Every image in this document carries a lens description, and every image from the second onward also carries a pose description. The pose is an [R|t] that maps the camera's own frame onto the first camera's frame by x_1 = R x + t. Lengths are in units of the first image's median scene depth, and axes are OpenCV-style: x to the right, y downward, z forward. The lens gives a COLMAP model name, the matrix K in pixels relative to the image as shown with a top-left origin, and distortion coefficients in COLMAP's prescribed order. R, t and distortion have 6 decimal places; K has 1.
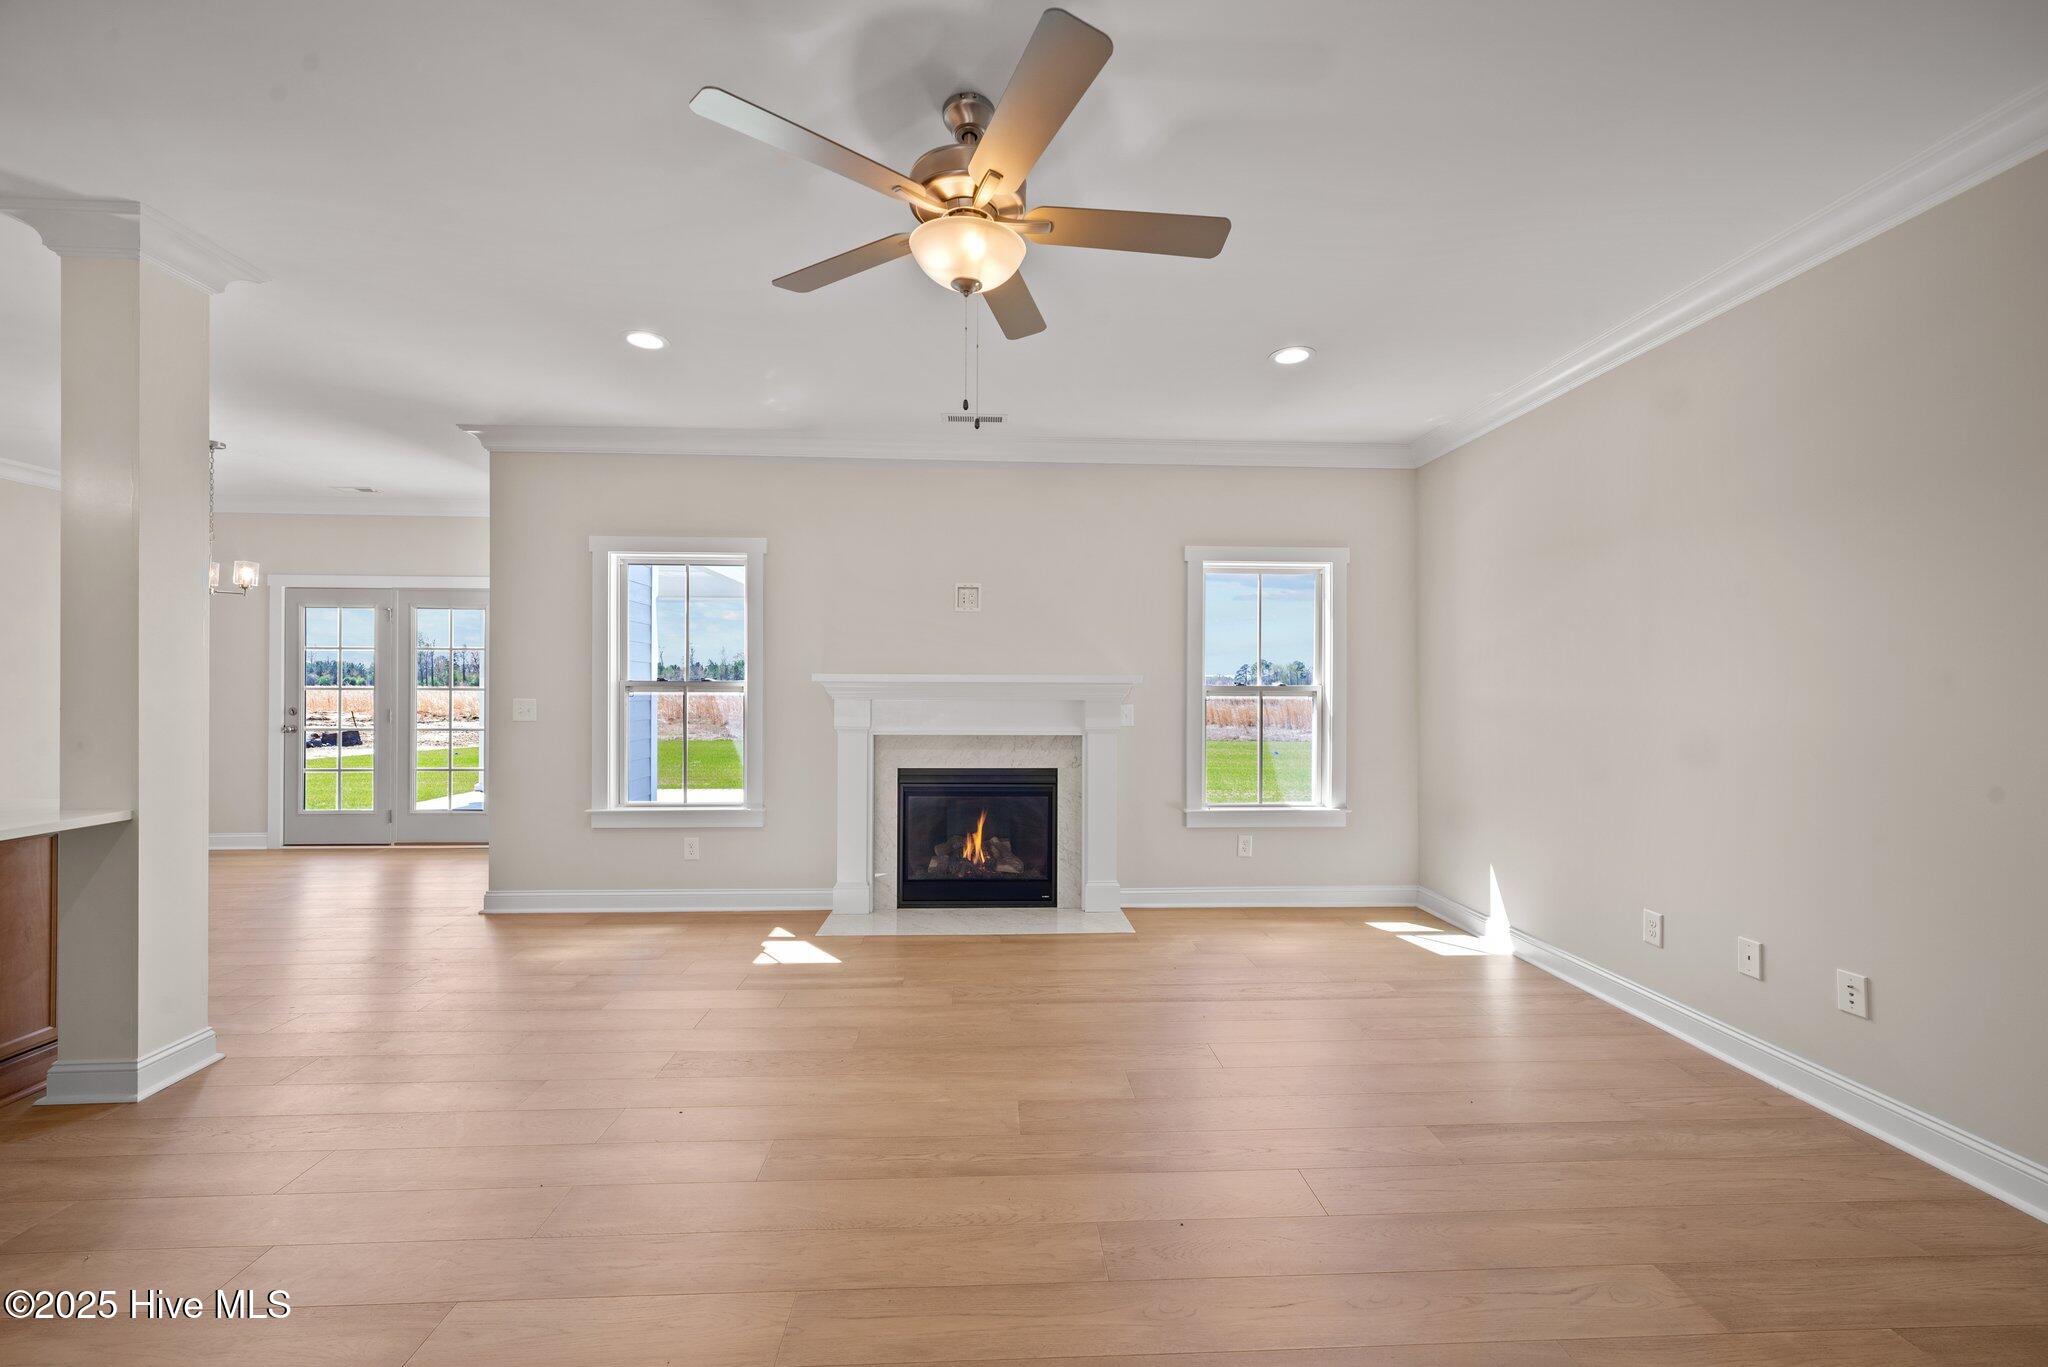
lens RADIAL K [[800.5, 0, 1023.8], [0, 800.5, 687.9], [0, 0, 1]] dist [-0.000065, 0.000104]
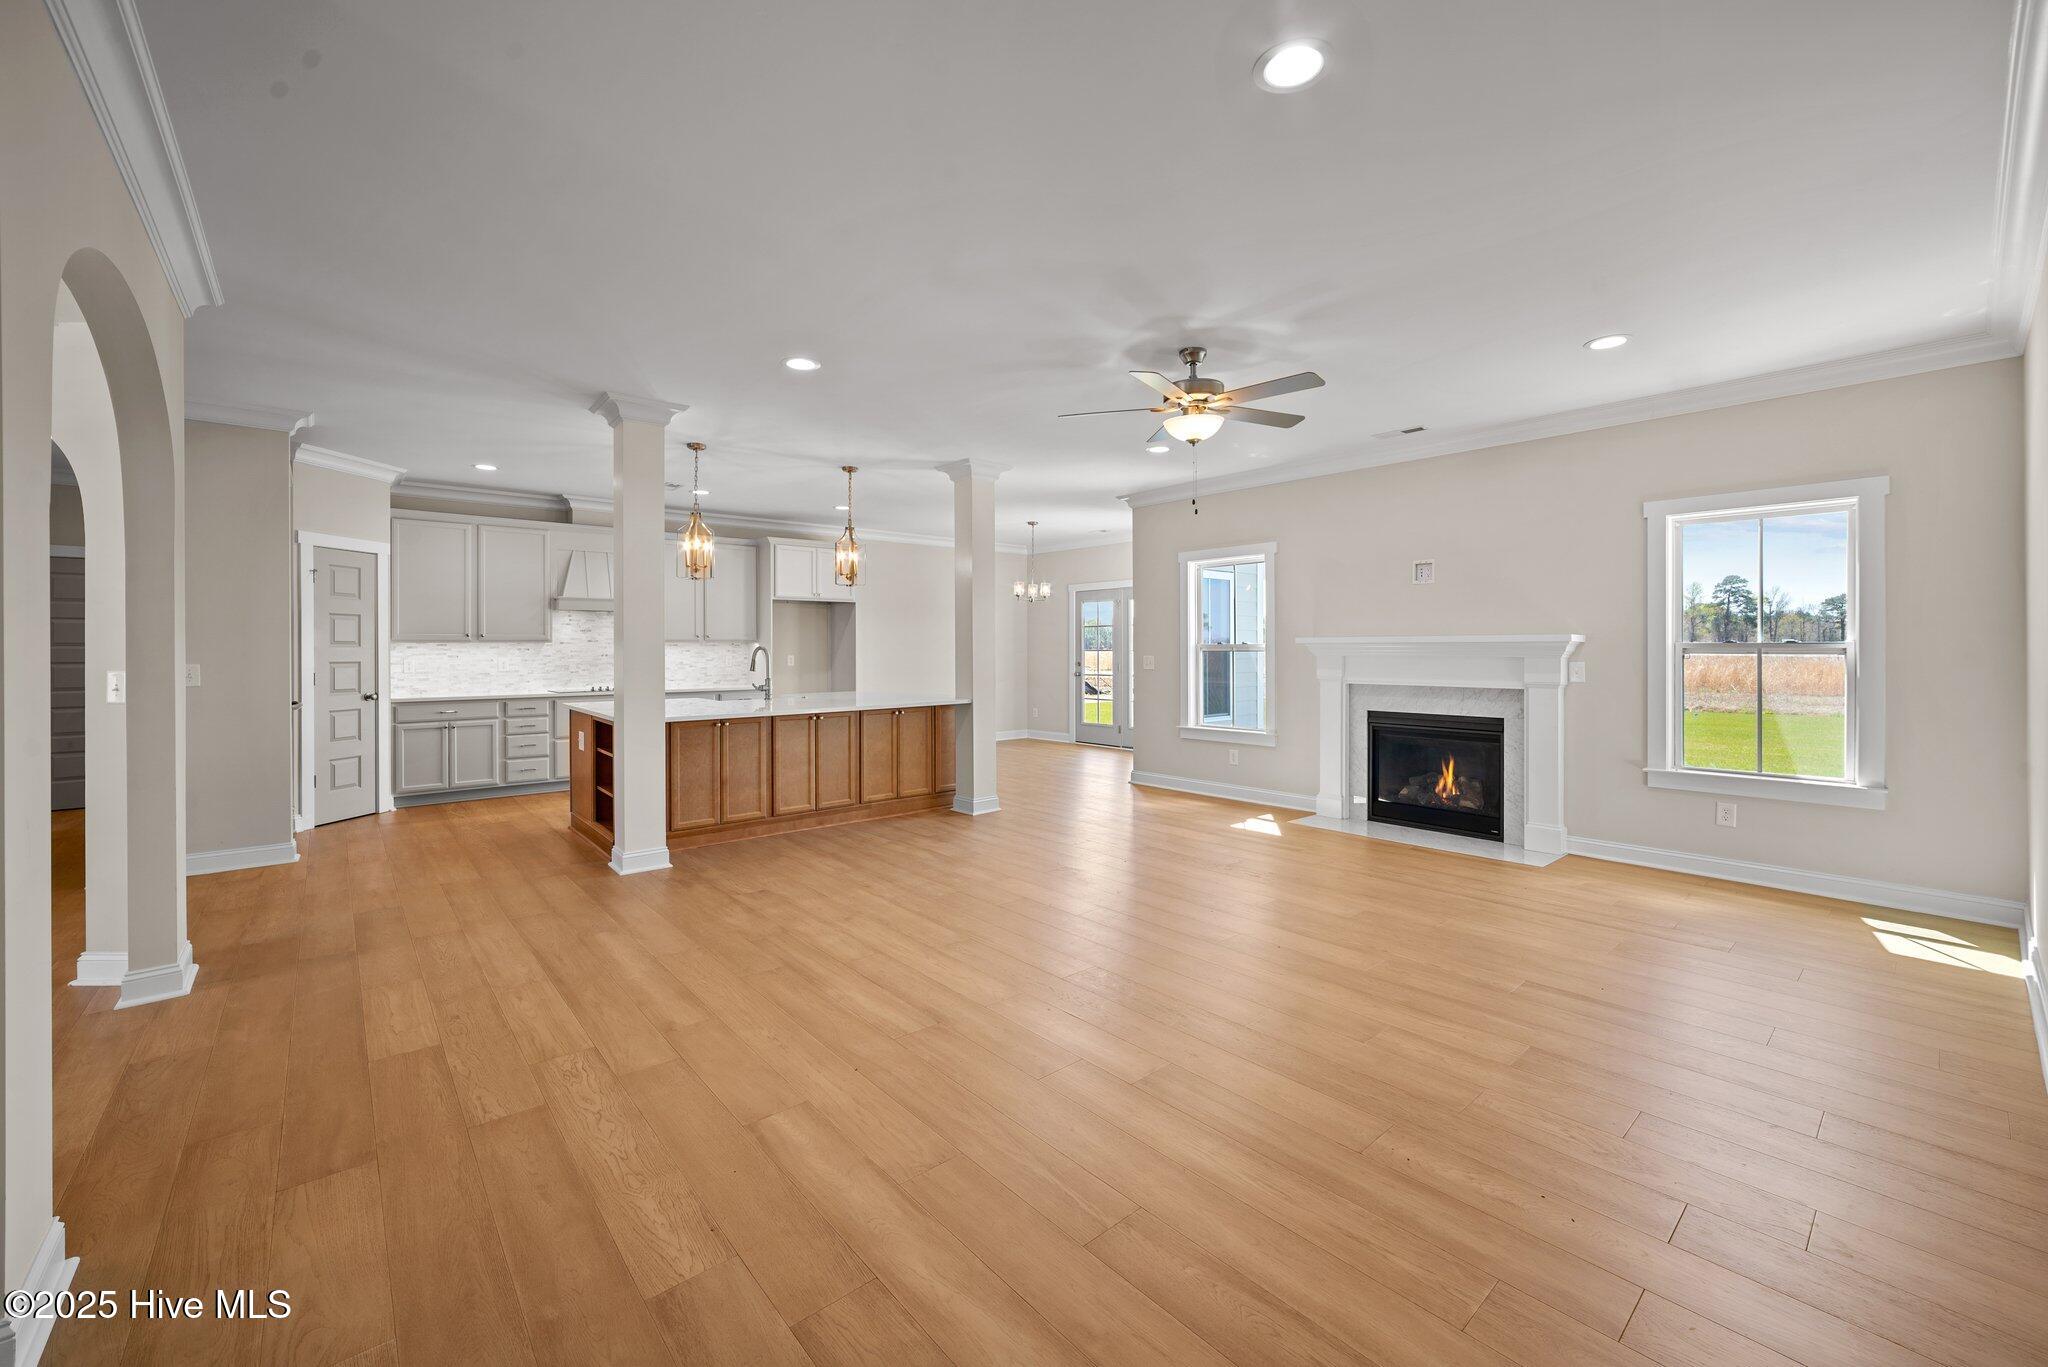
lens RADIAL K [[823.0, 0, 1017.9], [0, 823.0, 650.7], [0, 0, 1]] dist [-0.002715, -0.000209]
pose [[0.610538, -0.004543, -0.791974, 0.538160], [0.006115, 0.999981, -0.001022, 0.002823], [0.791963, -0.004219, 0.610554, -0.240086]]
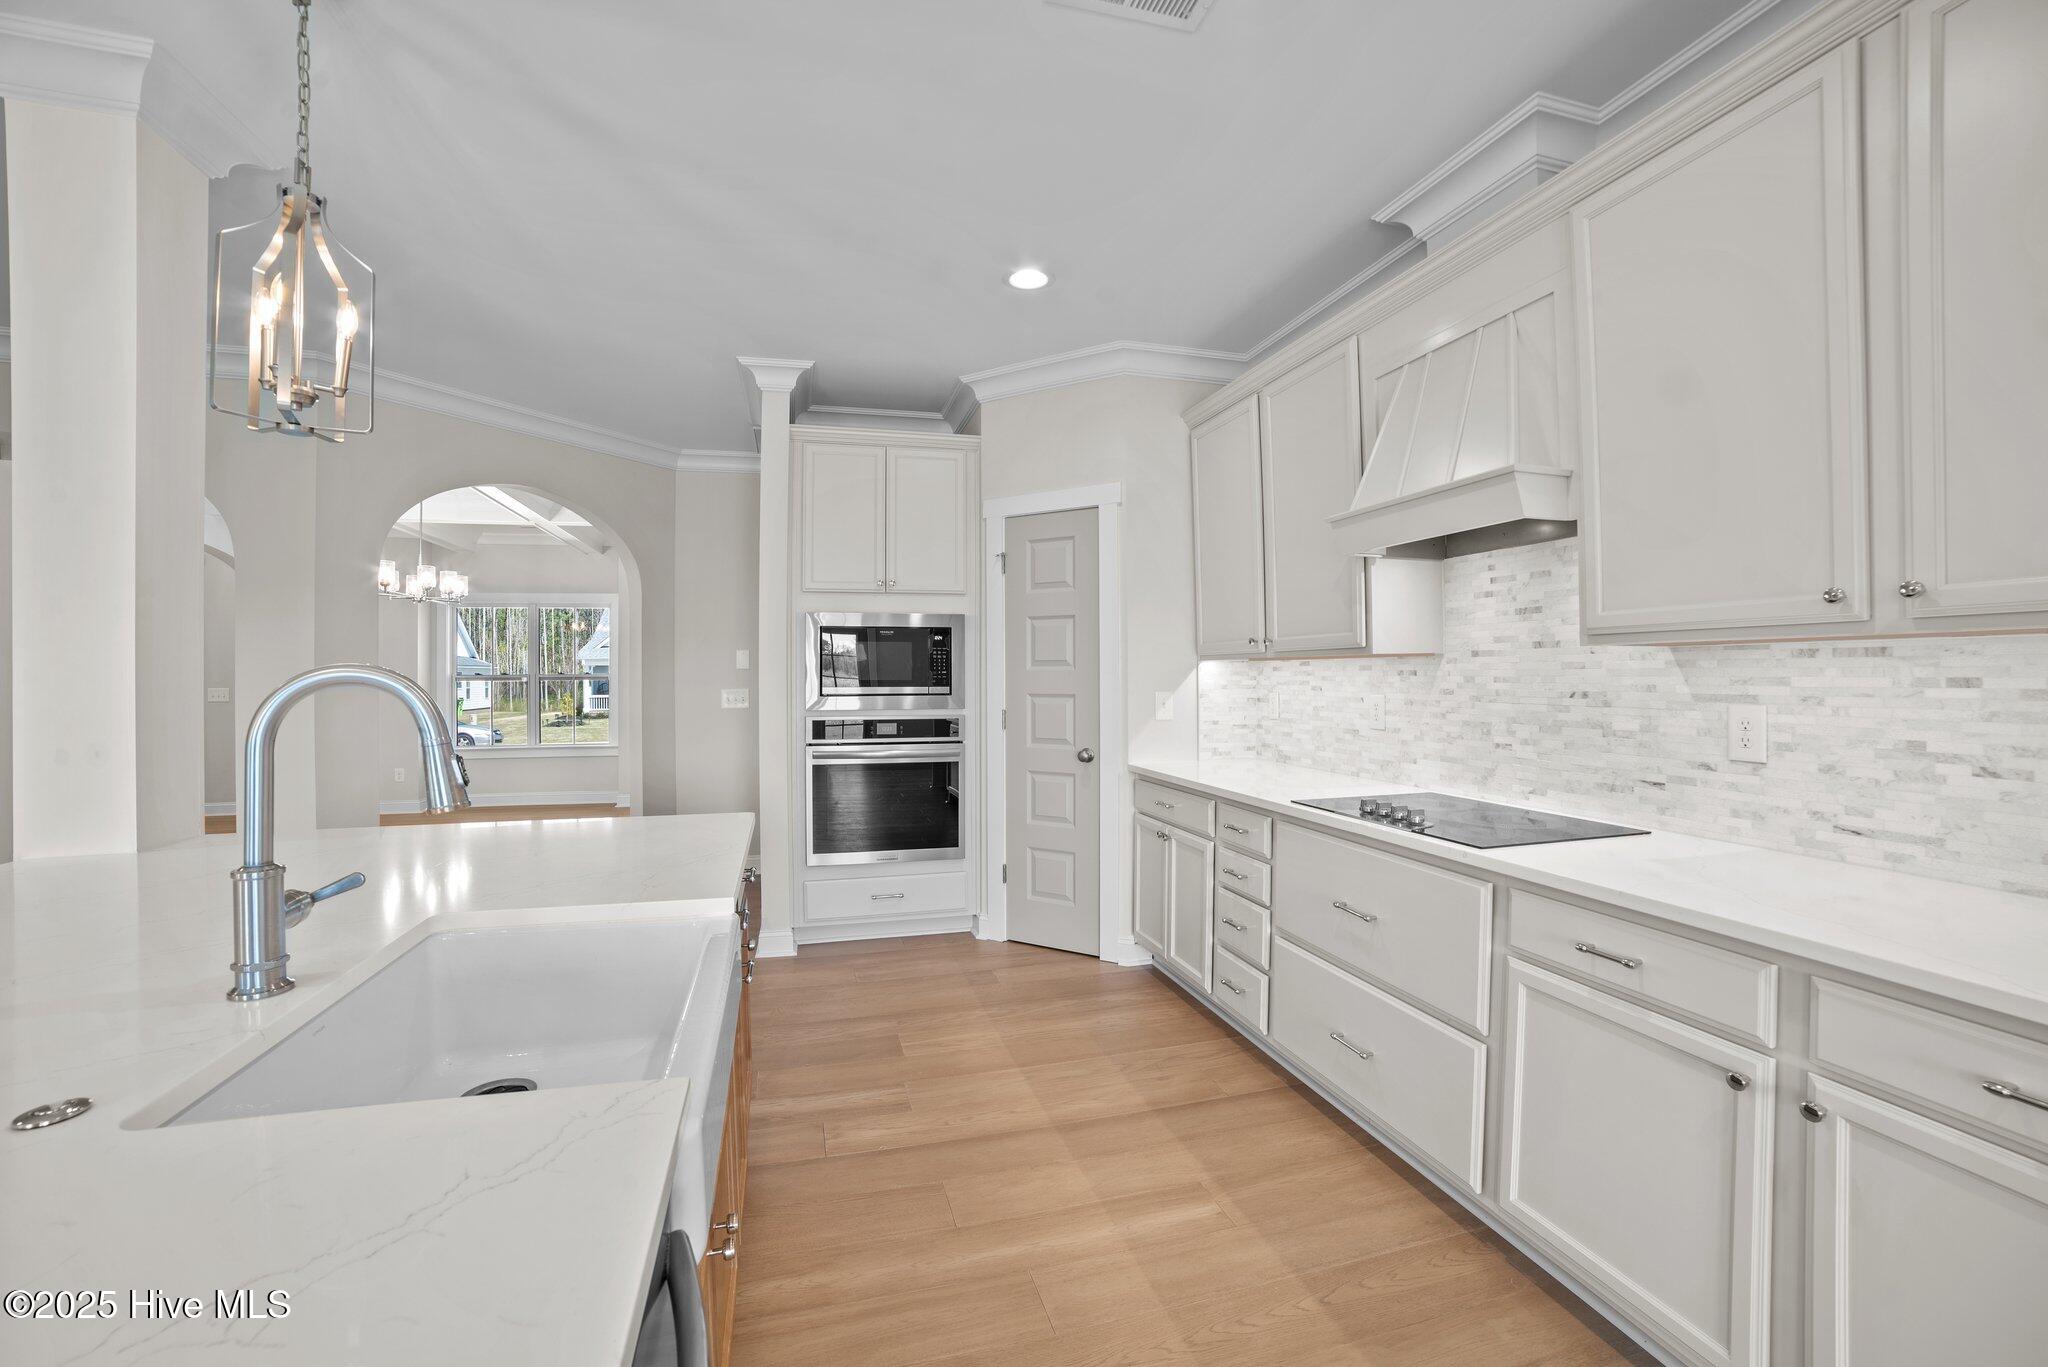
lens RADIAL K [[846.4, 0, 1024.6], [0, 846.4, 673.7], [0, 0, 1]] dist [-0.113369, 0.037489]
pose [[-0.975022, -0.002601, -0.222093, -0.961746], [-0.001785, 0.999991, -0.003875, -0.004078], [0.222102, -0.003382, -0.975018, 0.521511]]
